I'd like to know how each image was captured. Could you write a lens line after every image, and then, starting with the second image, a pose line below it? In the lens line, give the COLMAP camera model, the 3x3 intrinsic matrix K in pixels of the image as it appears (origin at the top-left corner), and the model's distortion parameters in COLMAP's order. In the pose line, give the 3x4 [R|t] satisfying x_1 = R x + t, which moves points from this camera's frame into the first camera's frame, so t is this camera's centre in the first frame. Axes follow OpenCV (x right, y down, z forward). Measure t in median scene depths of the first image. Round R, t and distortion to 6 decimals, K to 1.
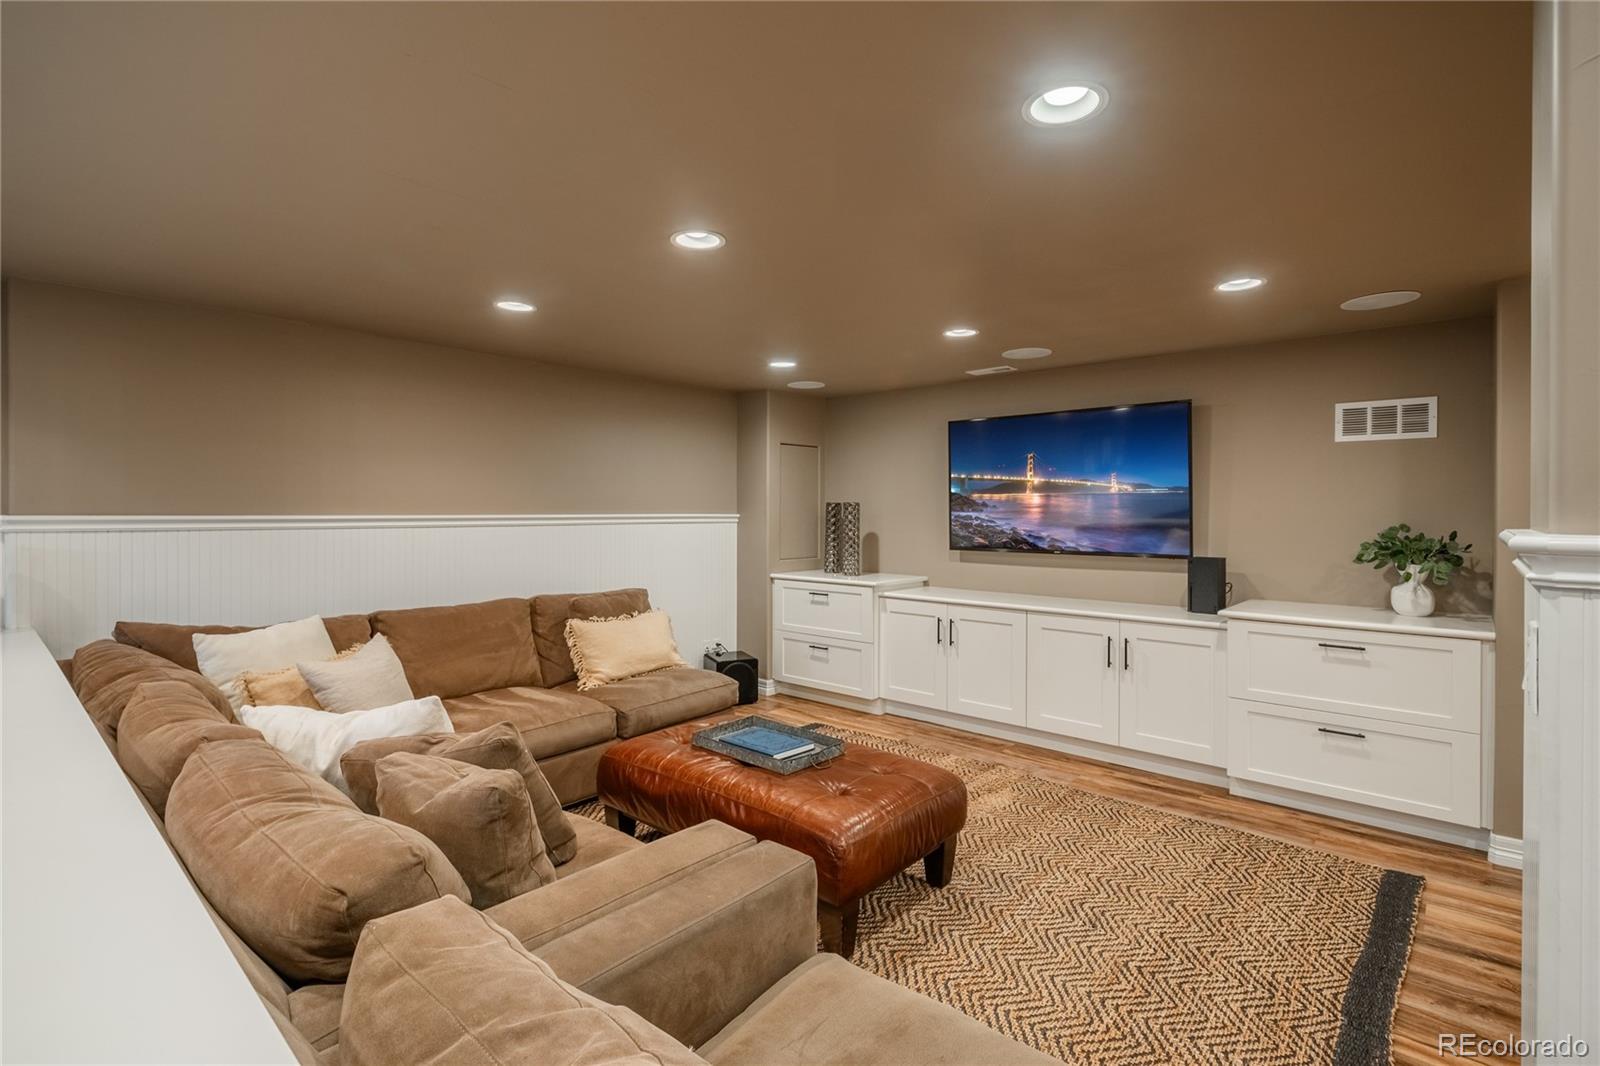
lens RADIAL K [[754.3, 0, 806.4], [0, 754.3, 519.9], [0, 0, 1]] dist [0.004518, 0.001406]
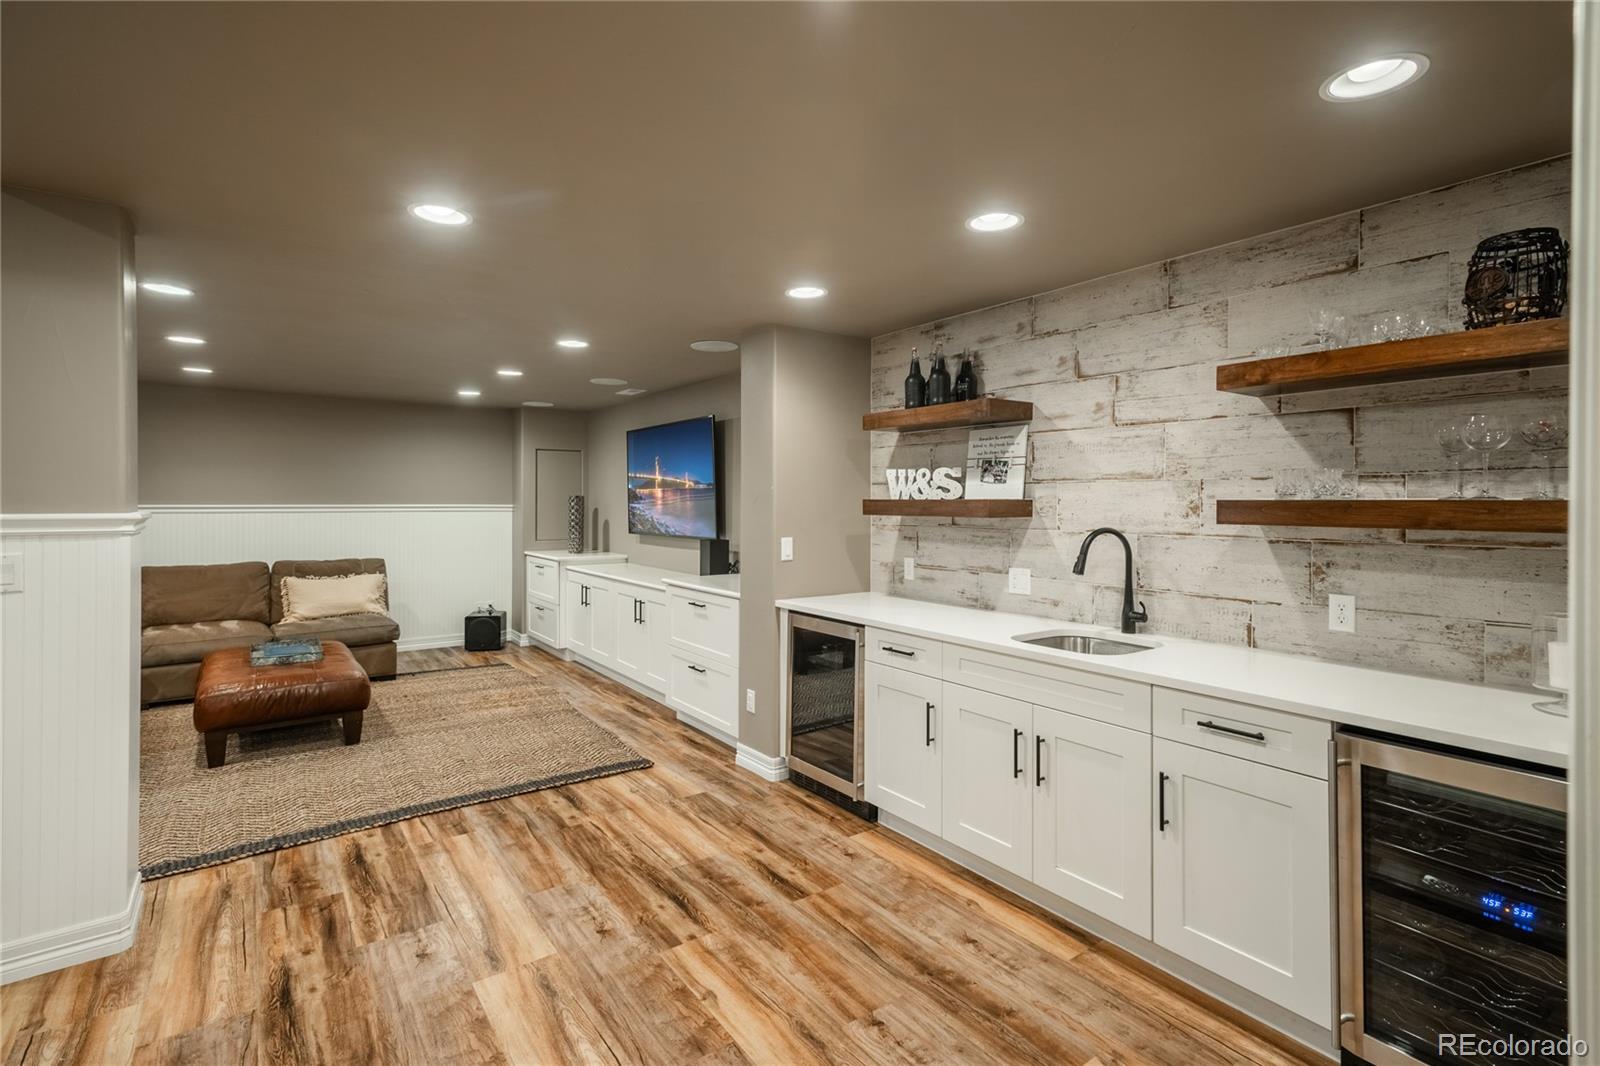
lens RADIAL K [[754.3, 0, 806.4], [0, 754.3, 519.9], [0, 0, 1]] dist [0.004518, 0.001406]
pose [[0.977424, 0.005902, -0.211207, 0.939236], [-0.003113, 0.999904, 0.013533, -0.001202], [0.211266, -0.012570, 0.977348, -0.207467]]
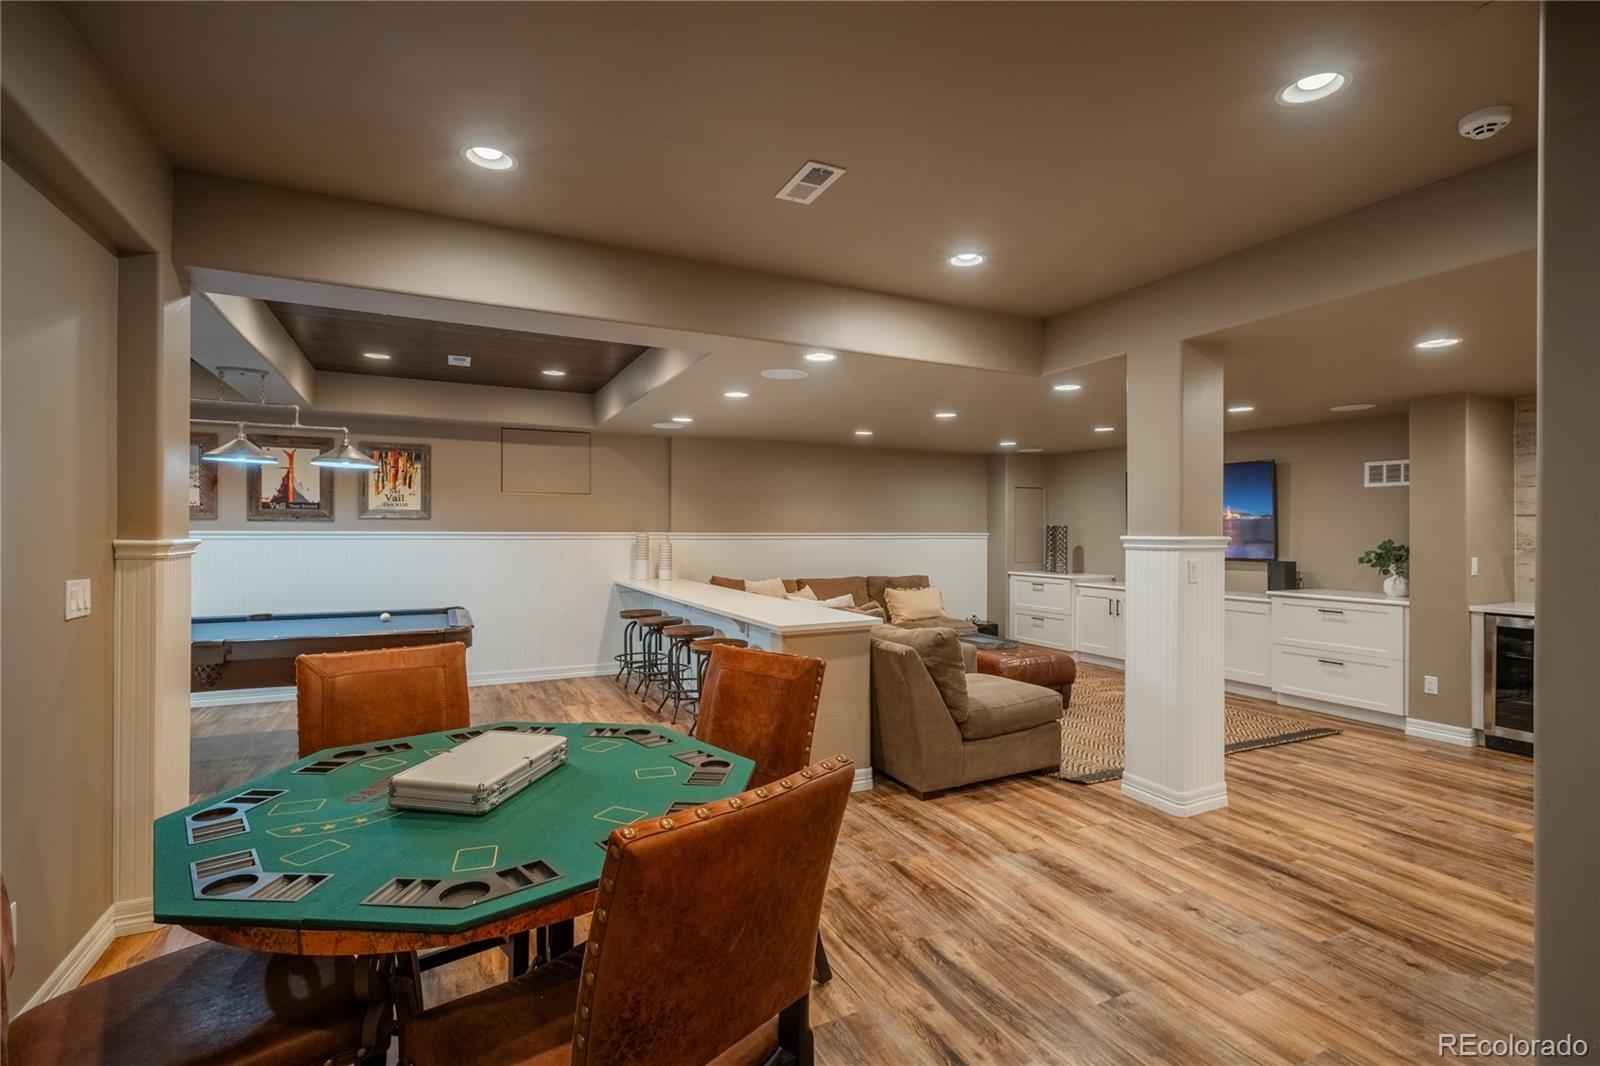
lens RADIAL K [[754.3, 0, 806.4], [0, 754.3, 519.9], [0, 0, 1]] dist [0.004518, 0.001406]
pose [[0.927951, -0.004381, -0.372676, 0.198999], [-0.005638, 0.999651, -0.025790, 0.010228], [0.372659, 0.026033, 0.927603, -0.808910]]
